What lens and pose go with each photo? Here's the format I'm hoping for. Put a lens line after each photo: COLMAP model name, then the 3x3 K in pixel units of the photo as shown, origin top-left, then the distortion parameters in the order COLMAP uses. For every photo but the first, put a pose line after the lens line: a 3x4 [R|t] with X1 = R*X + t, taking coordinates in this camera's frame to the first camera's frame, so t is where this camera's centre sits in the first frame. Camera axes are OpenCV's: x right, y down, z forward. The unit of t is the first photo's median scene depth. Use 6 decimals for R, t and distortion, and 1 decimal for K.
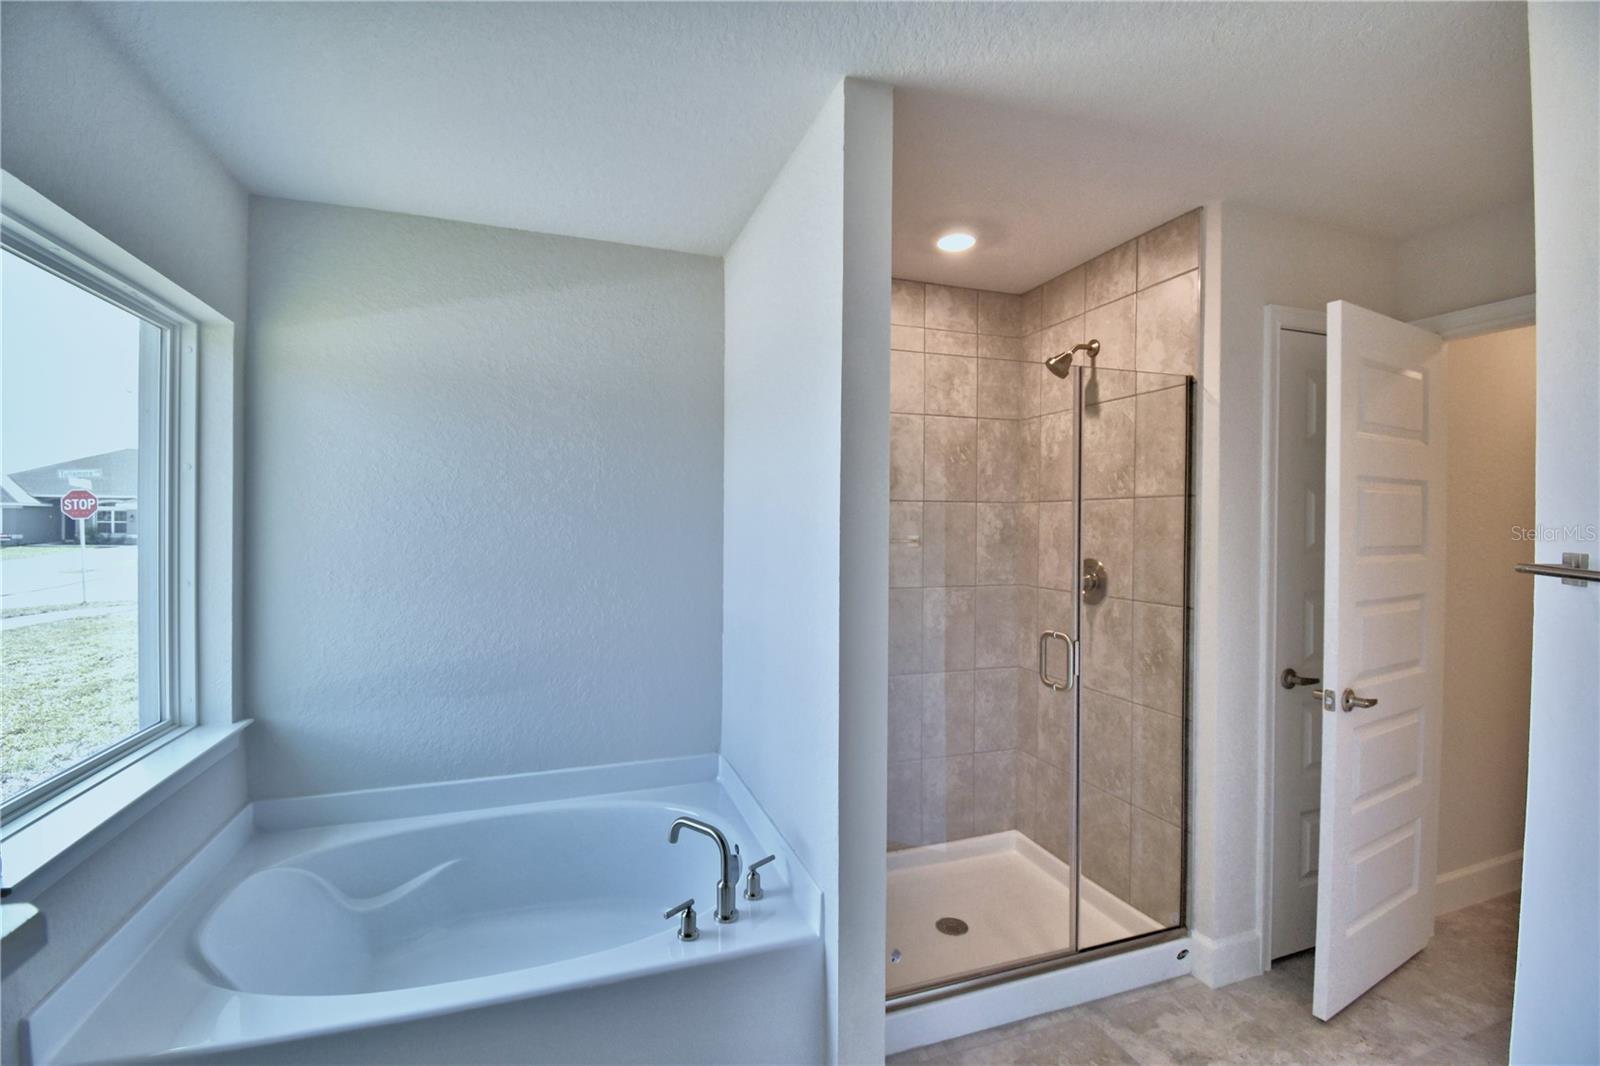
lens RADIAL K [[702.7, 0, 800.6], [0, 702.7, 530.5], [0, 0, 1]] dist [0.026672, -0.029030]
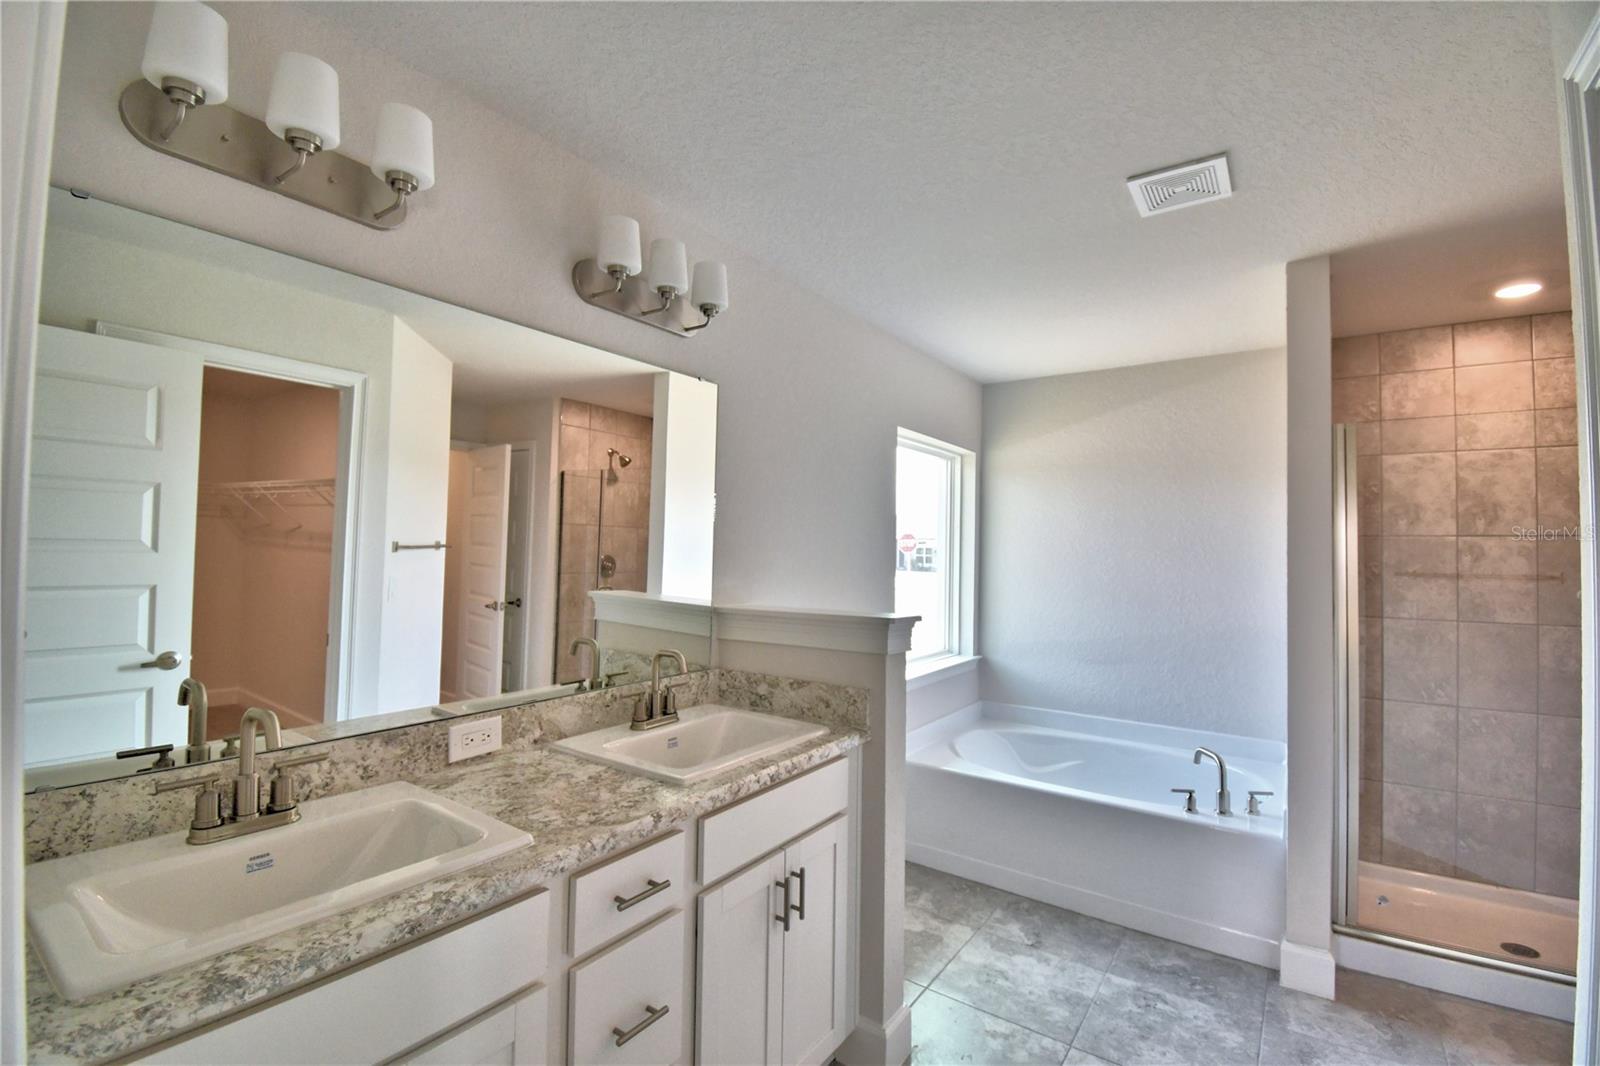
lens RADIAL K [[702.7, 0, 800.6], [0, 702.7, 530.5], [0, 0, 1]] dist [0.026672, -0.029030]
pose [[0.582739, -0.021497, -0.812375, 0.367679], [-0.020520, 0.998942, -0.041154, 0.011850], [0.812400, 0.040651, 0.581681, -0.388752]]
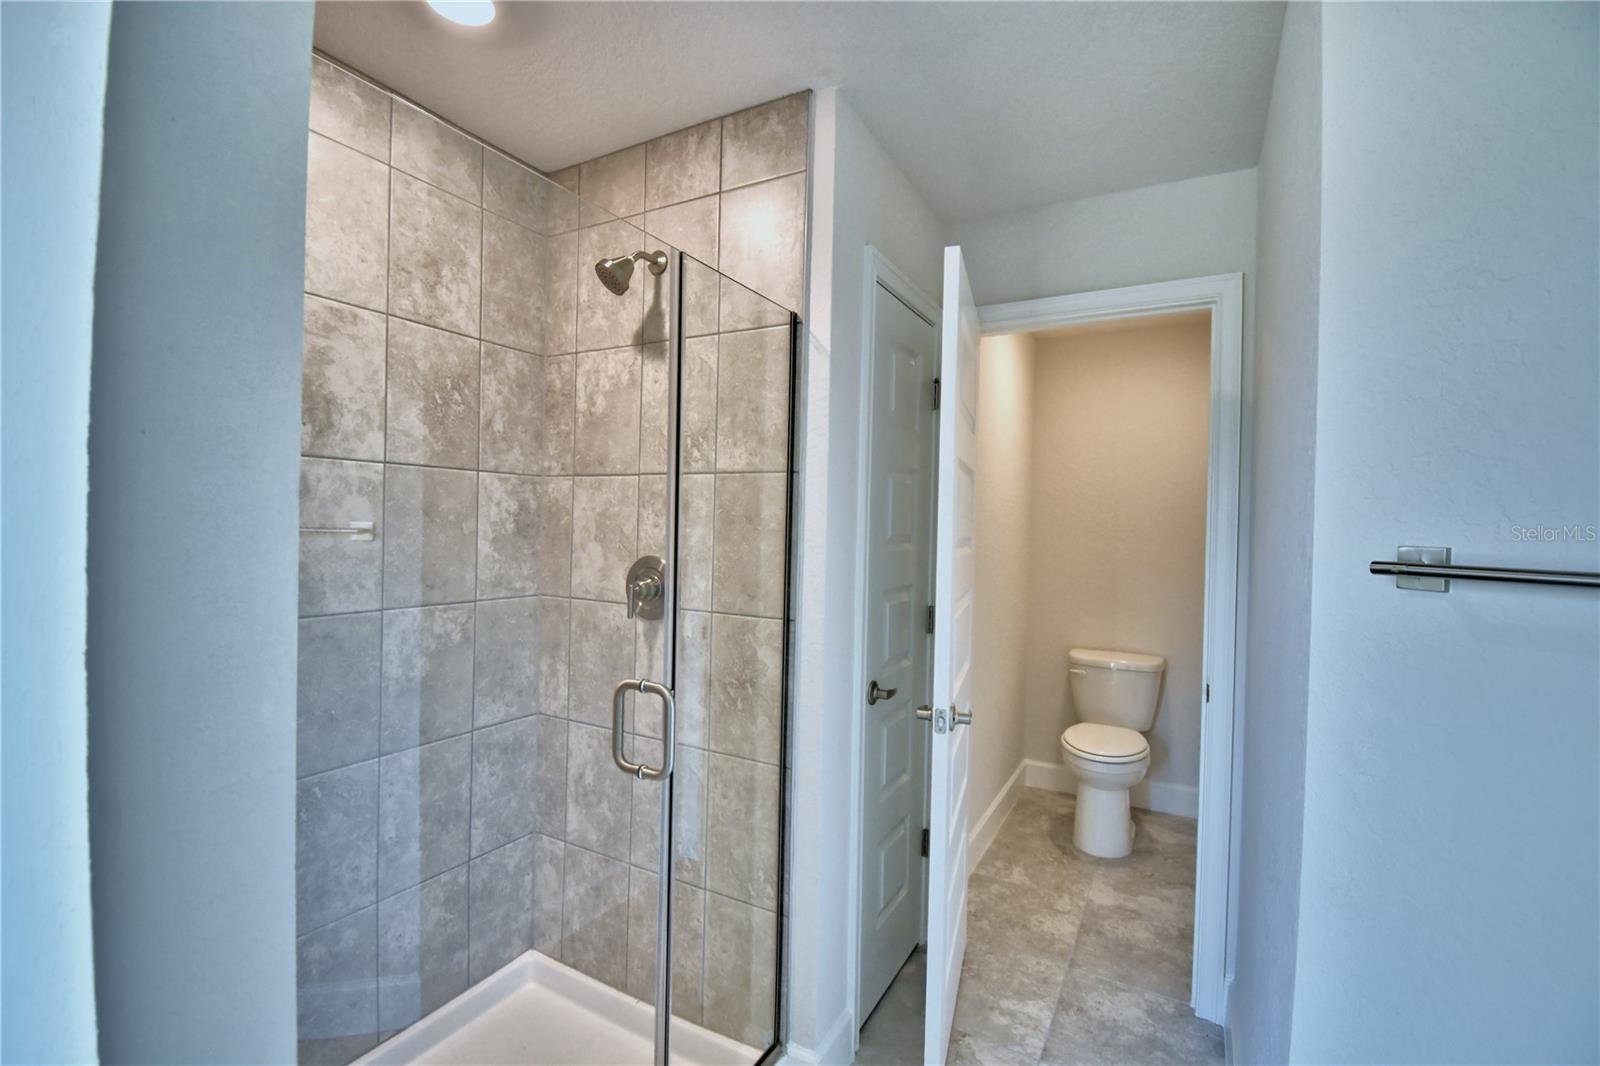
lens RADIAL K [[702.7, 0, 800.6], [0, 702.7, 530.5], [0, 0, 1]] dist [0.026672, -0.029030]
pose [[0.751077, 0.005030, 0.660195, 0.047455], [-0.011913, 0.999911, 0.005935, 0.007278], [-0.660107, -0.012323, 0.751071, 0.333660]]
